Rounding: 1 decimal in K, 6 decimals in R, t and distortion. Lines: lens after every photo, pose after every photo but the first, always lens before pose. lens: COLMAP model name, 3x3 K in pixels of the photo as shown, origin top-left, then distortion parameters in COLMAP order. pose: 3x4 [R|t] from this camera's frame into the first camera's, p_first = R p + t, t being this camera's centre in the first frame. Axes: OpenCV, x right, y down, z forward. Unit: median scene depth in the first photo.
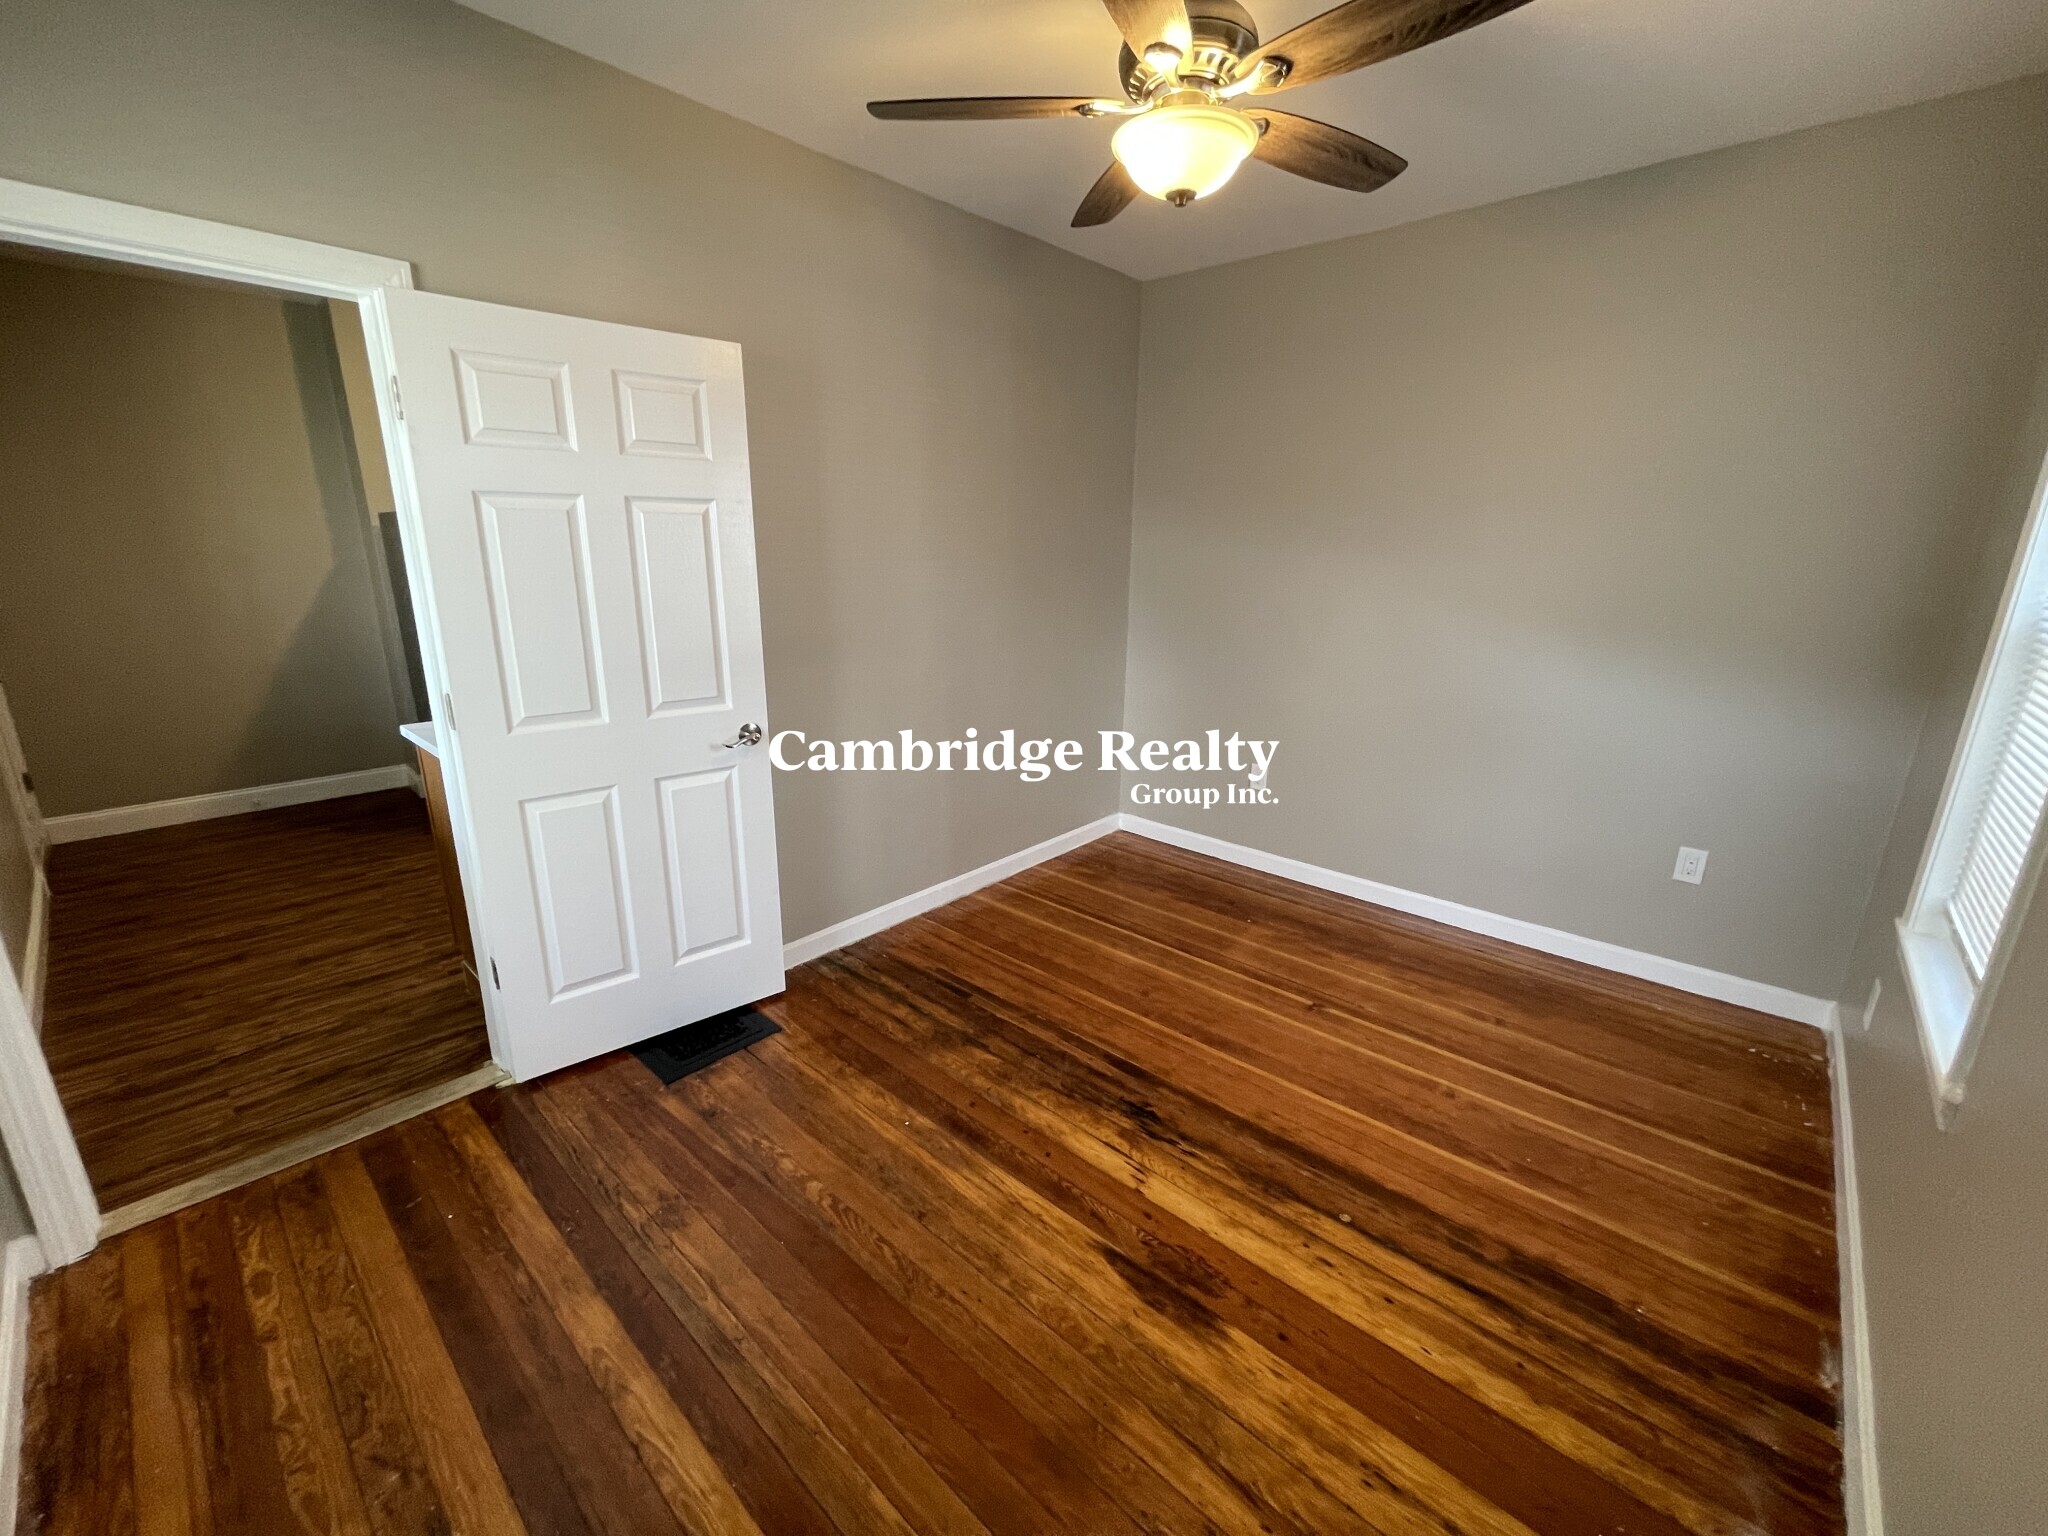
lens RADIAL K [[826.0, 0, 1030.7], [0, 826.0, 761.1], [0, 0, 1]] dist [0.000218, 0.000327]
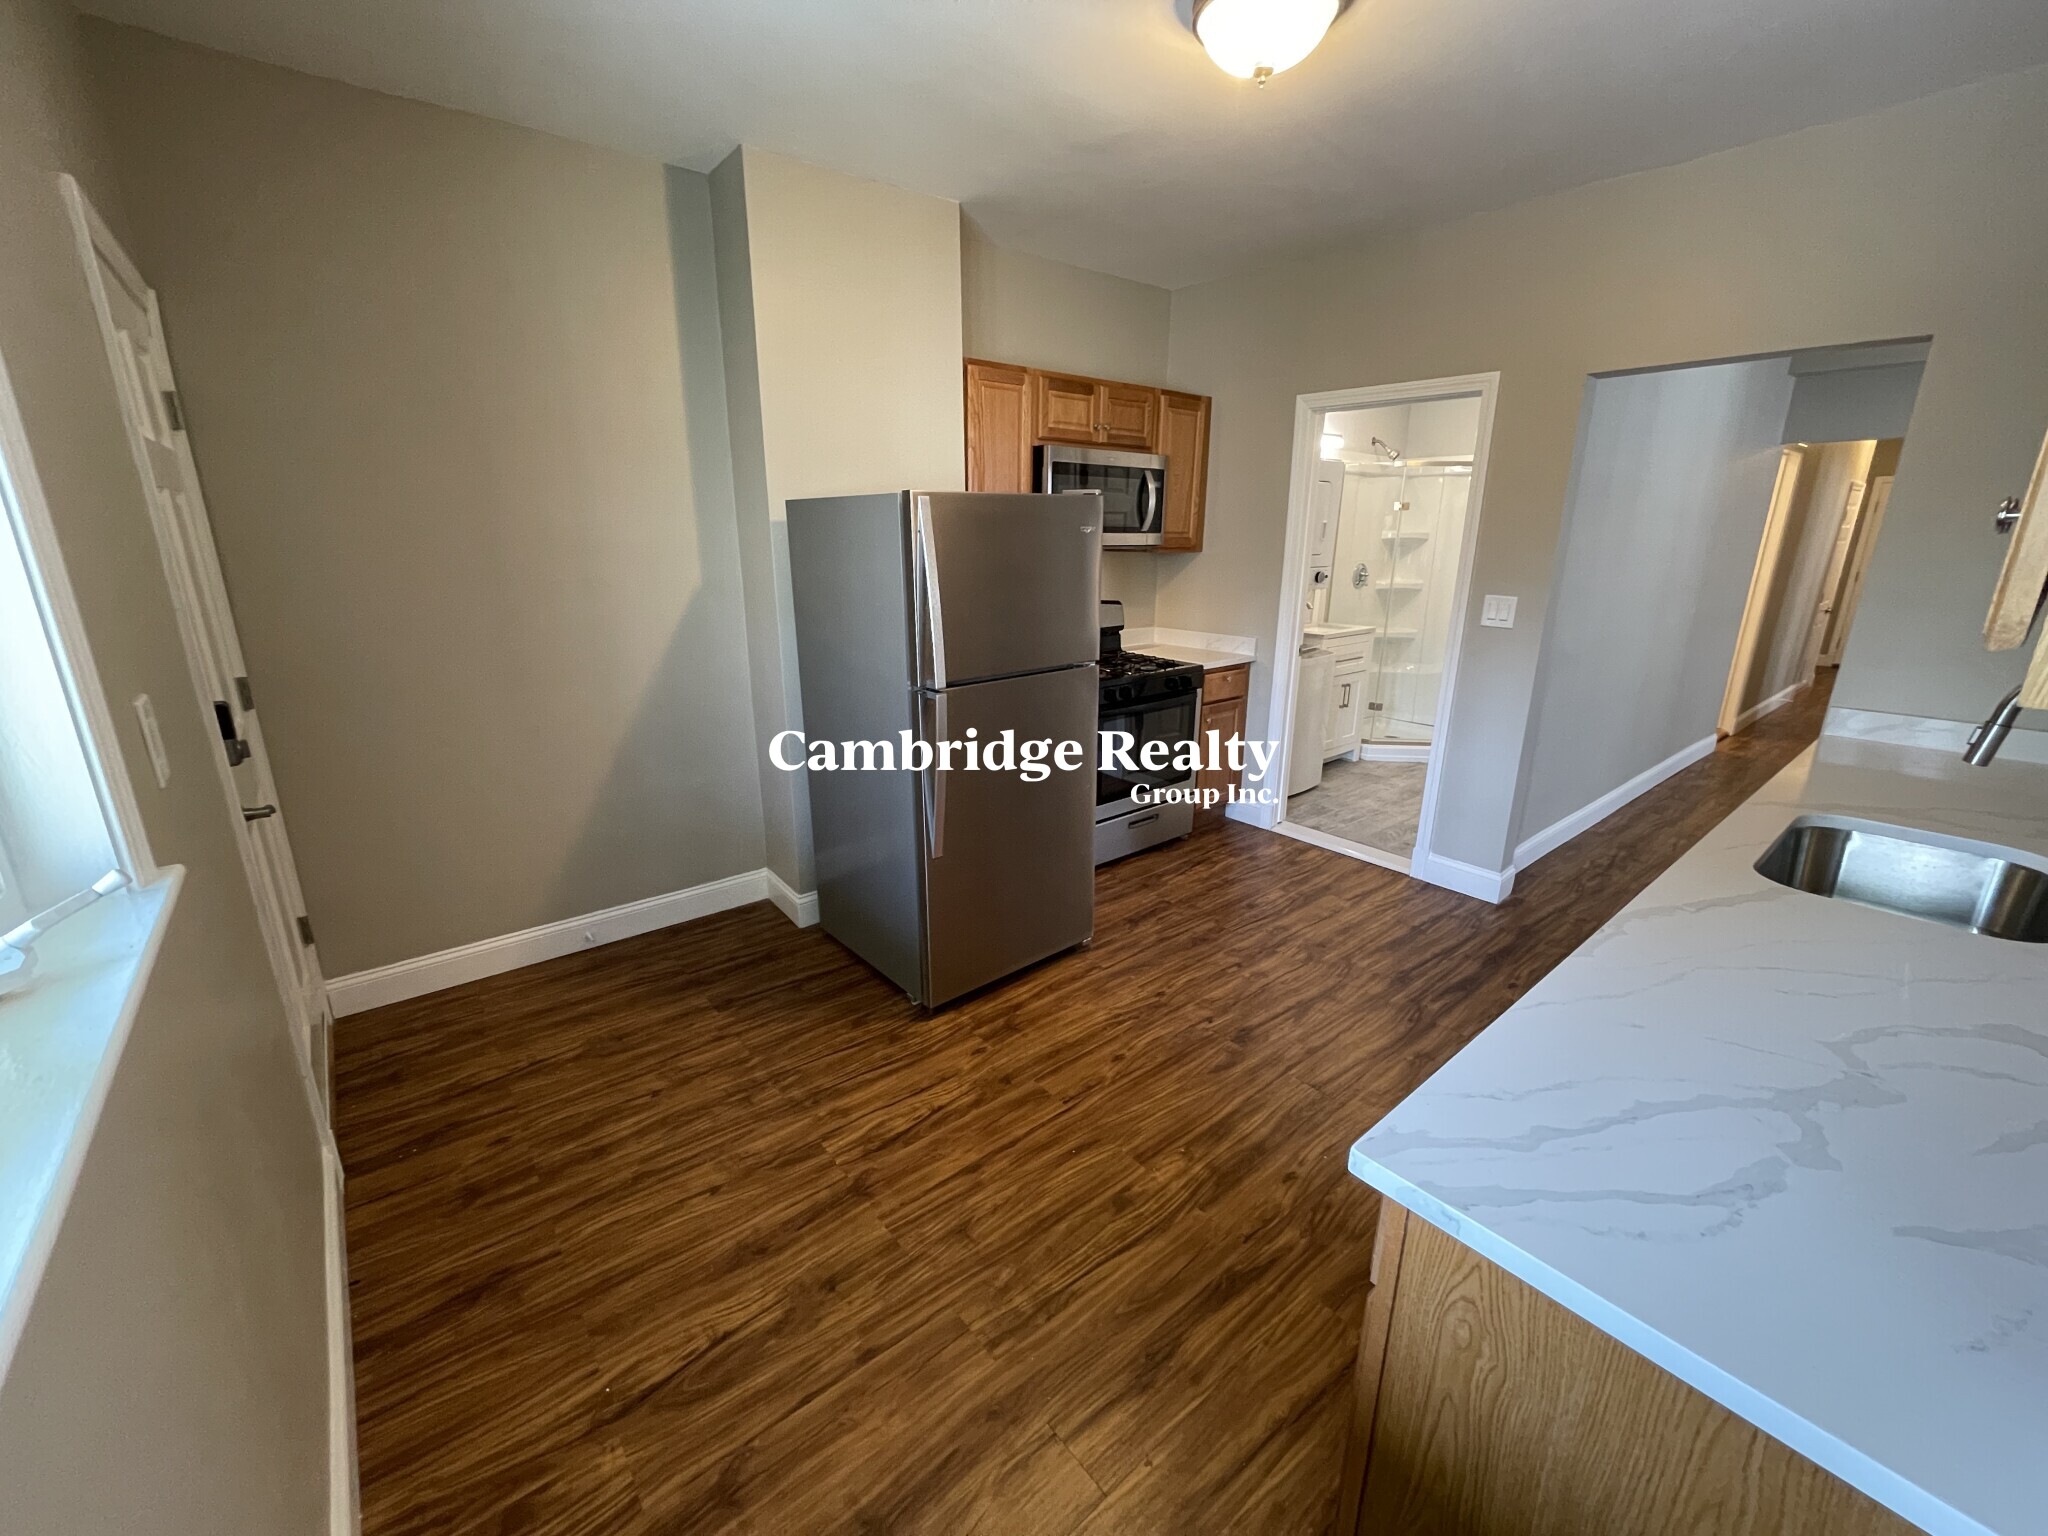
lens RADIAL K [[829.1, 0, 1019.2], [0, 829.1, 765.2], [0, 0, 1]] dist [-0.002418, 0.000133]
pose [[0.988155, 0.032107, -0.150060, -0.664170], [-0.029632, 0.999386, 0.018701, -0.150110], [0.150568, -0.014033, 0.988500, 0.520674]]
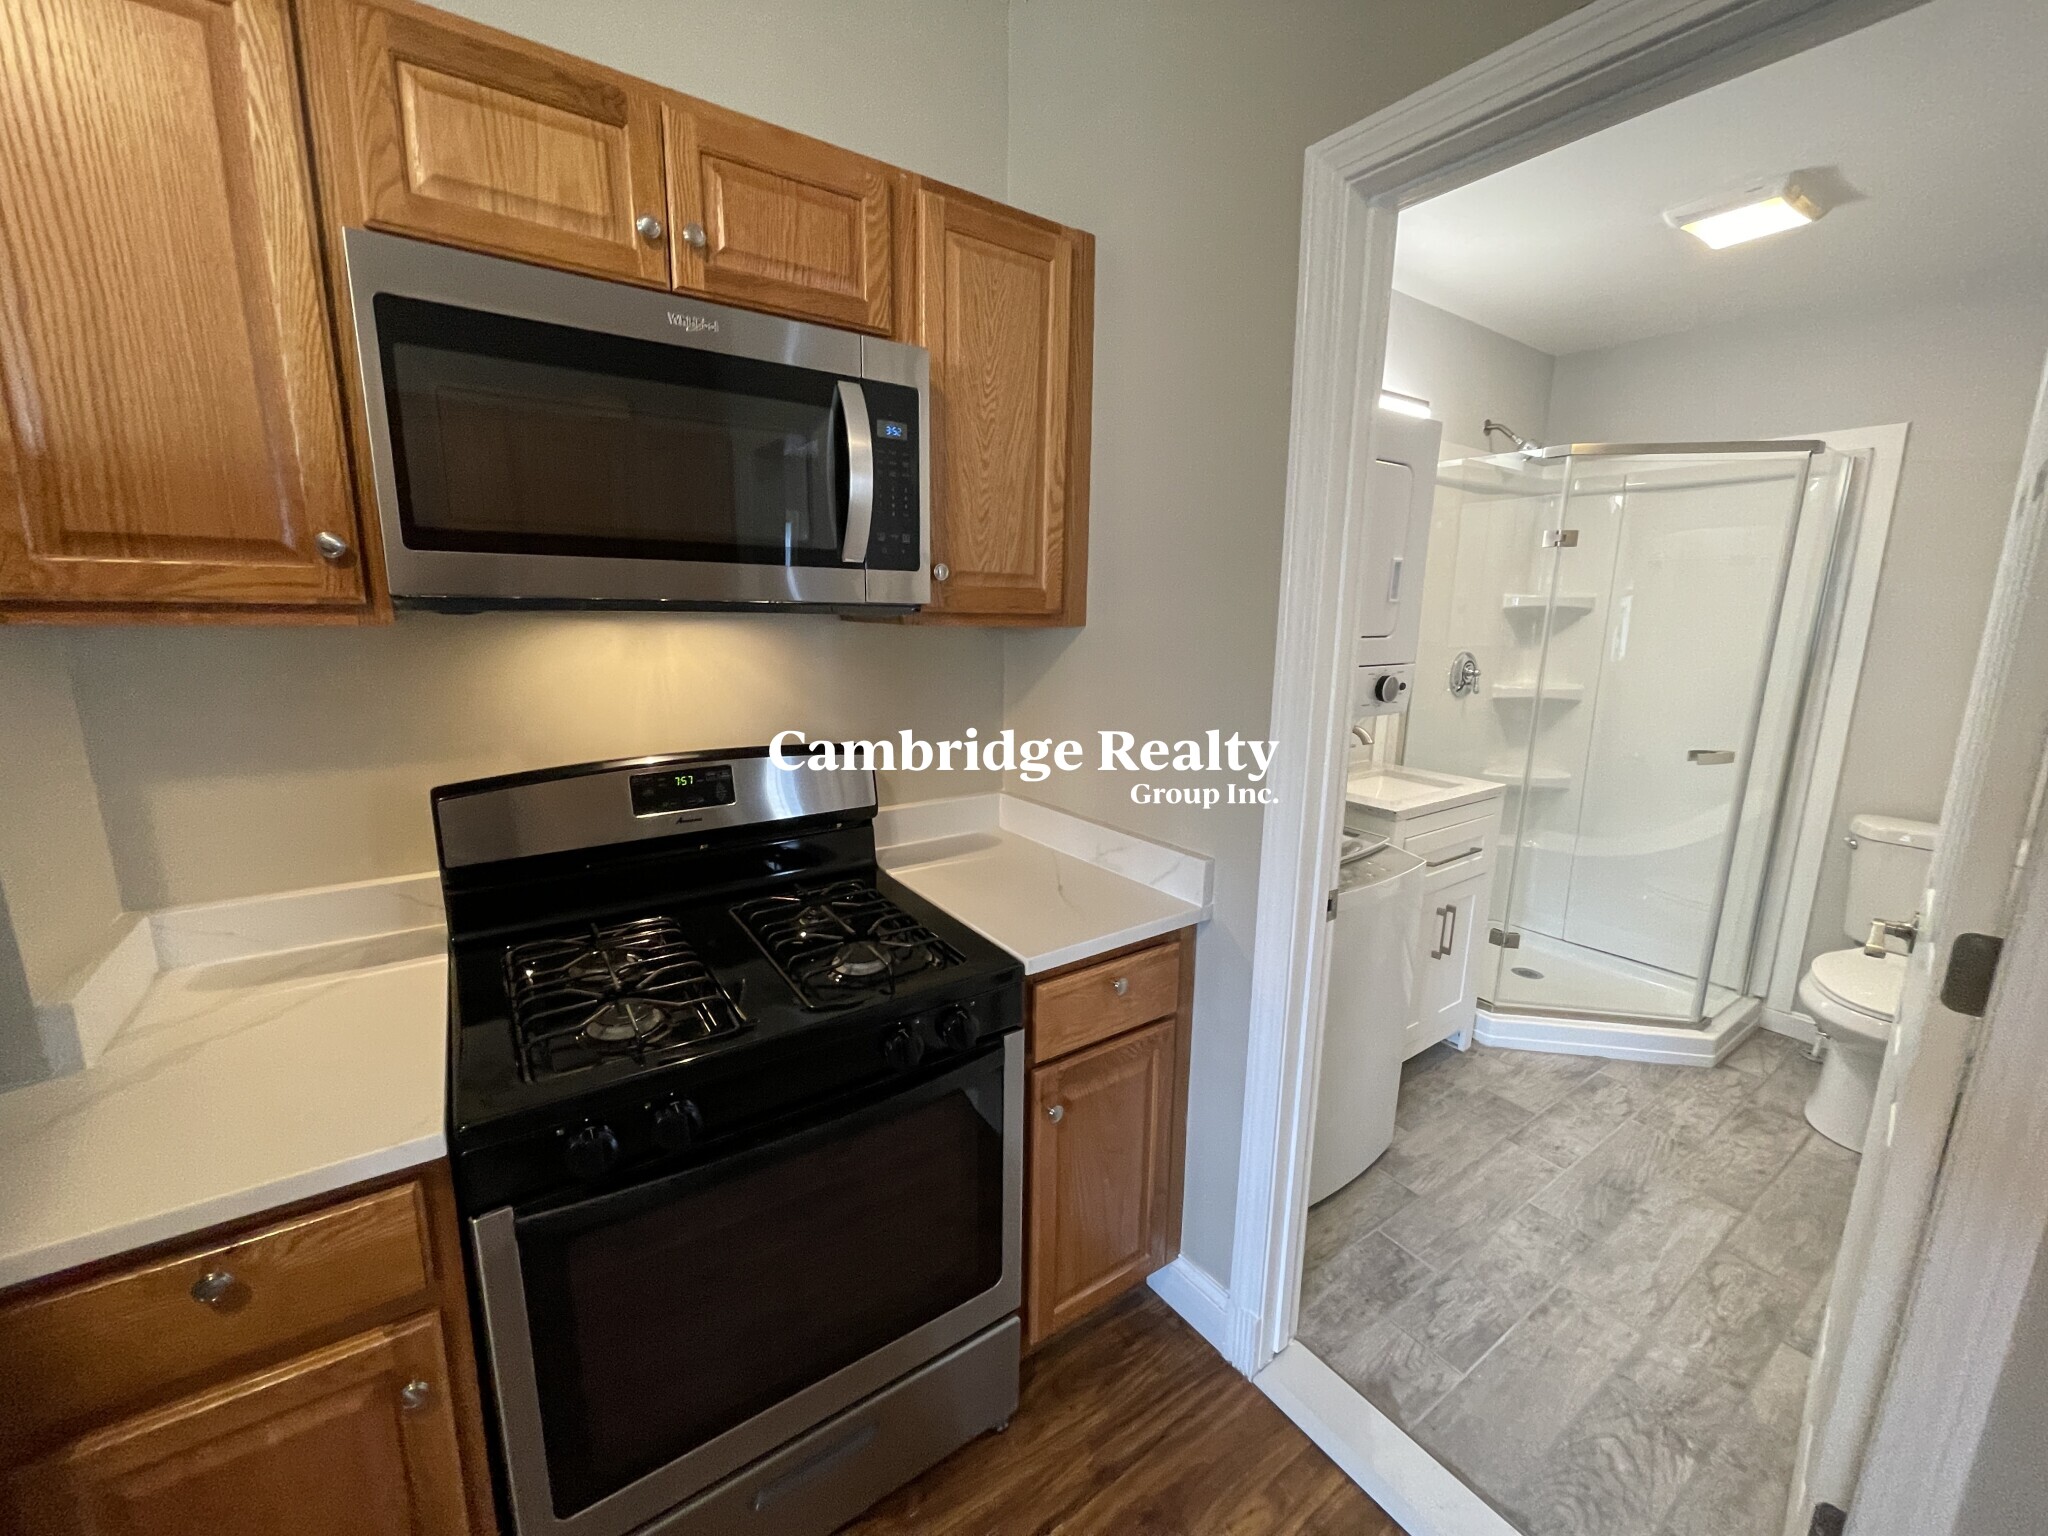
lens RADIAL K [[827.6, 0, 1018.3], [0, 827.6, 765.6], [0, 0, 1]] dist [-0.002002, 0.000578]
pose [[0.973505, 0.040482, -0.225054, -0.508852], [-0.056345, 0.996325, -0.064511, -0.341435], [0.221615, 0.075483, 0.972208, 1.325924]]
